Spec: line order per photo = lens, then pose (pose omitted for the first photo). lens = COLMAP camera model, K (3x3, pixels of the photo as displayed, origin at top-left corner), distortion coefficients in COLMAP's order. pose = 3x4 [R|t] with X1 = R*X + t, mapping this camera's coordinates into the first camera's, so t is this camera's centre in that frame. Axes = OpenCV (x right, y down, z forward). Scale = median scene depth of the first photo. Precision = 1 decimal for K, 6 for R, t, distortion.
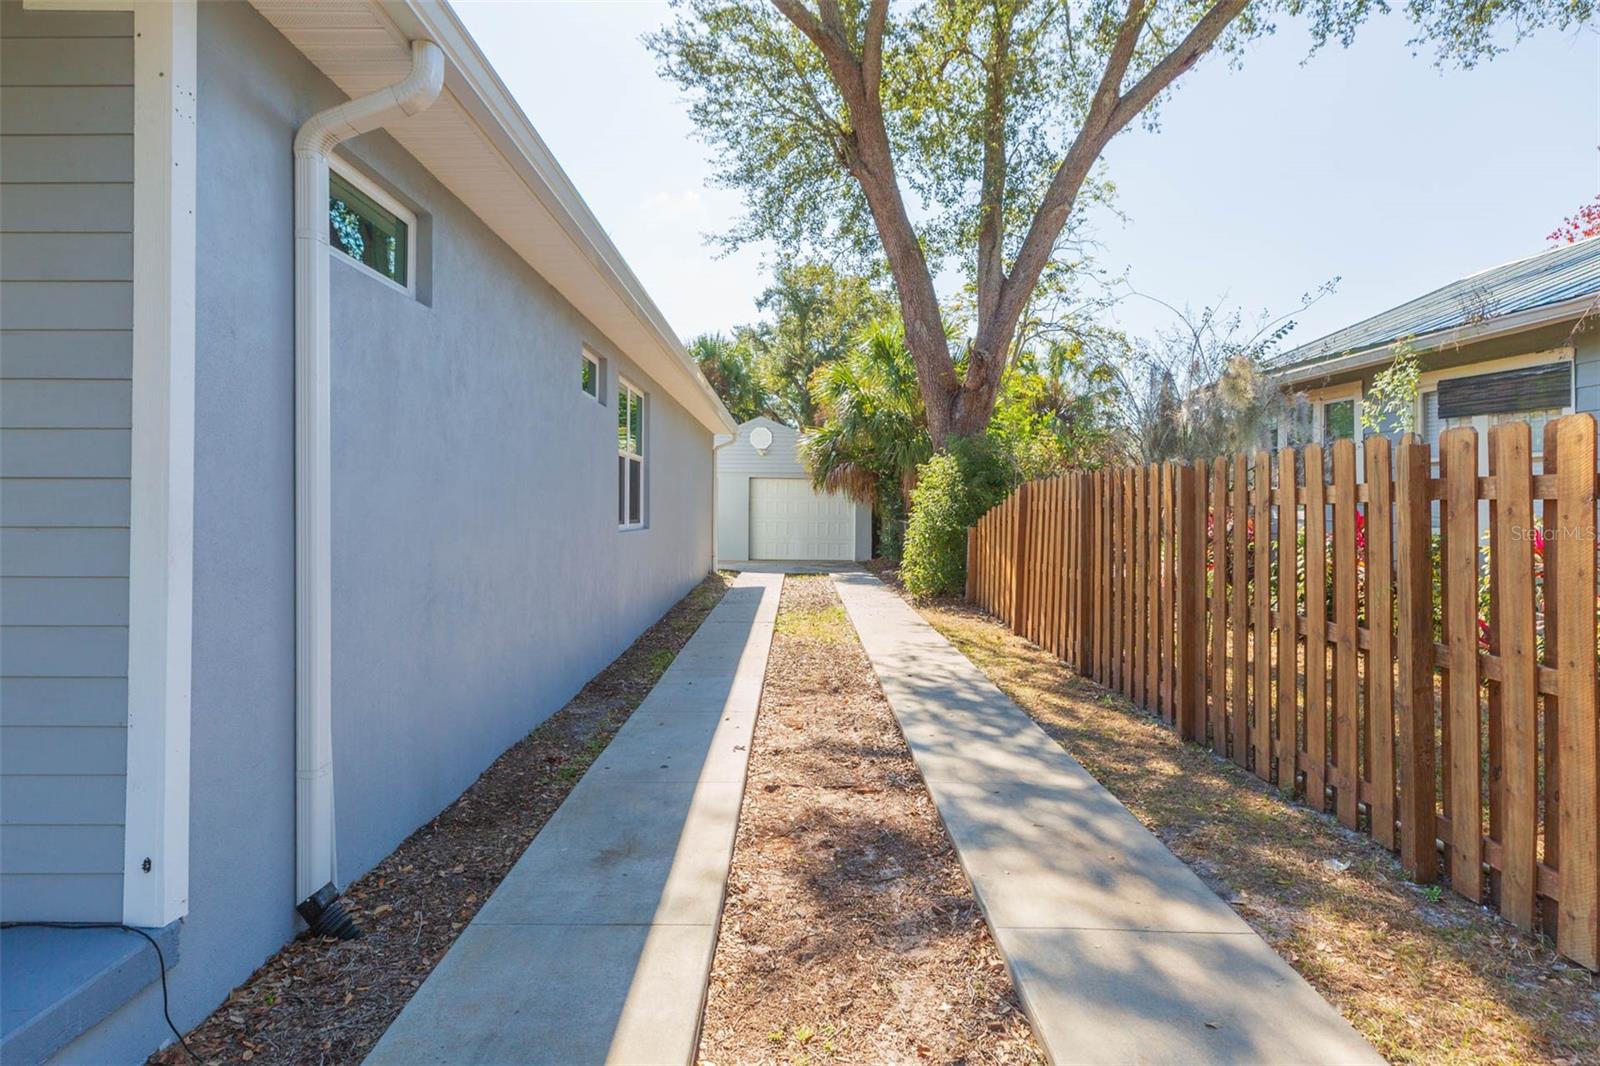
lens RADIAL K [[916.4, 0, 788.6], [0, 916.4, 487.2], [0, 0, 1]] dist [0.005069, 0.001538]
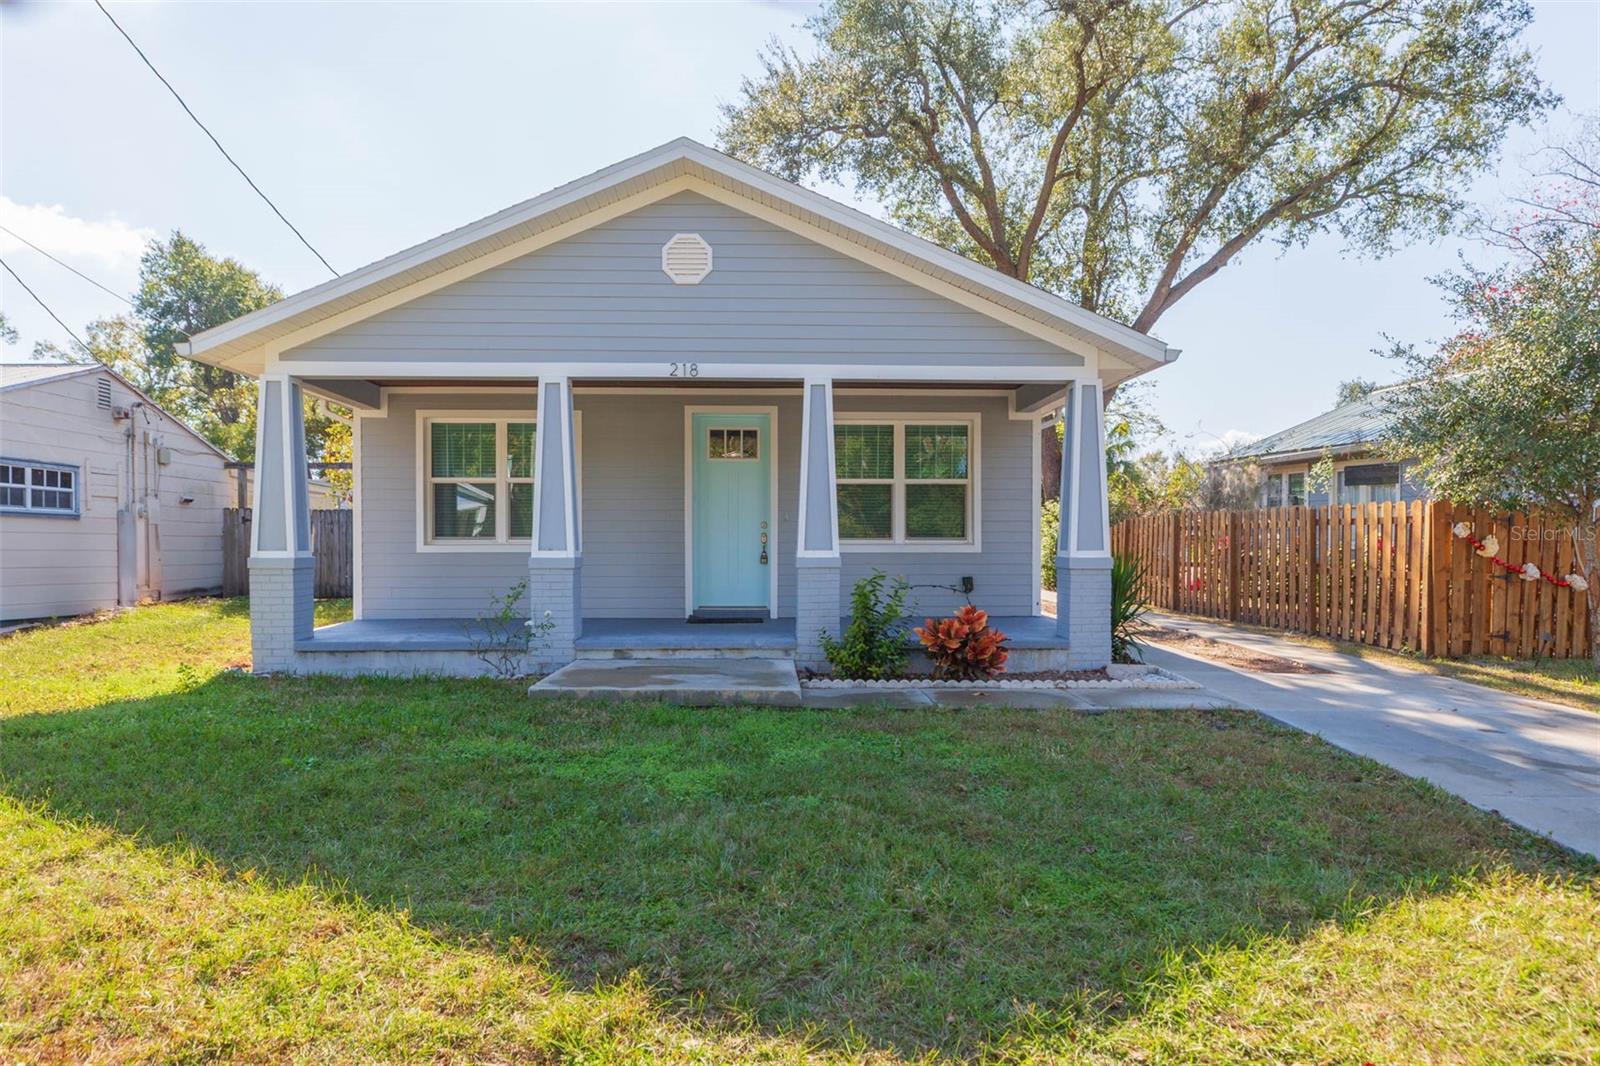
lens RADIAL K [[916.4, 0, 798.7], [0, 916.4, 540.6], [0, 0, 1]] dist [0.005069, 0.001538]
pose [[0.999370, -0.005193, 0.035108, -0.521681], [0.004405, 0.999737, 0.022487, -0.005537], [-0.035215, -0.022319, 0.999131, -0.909291]]
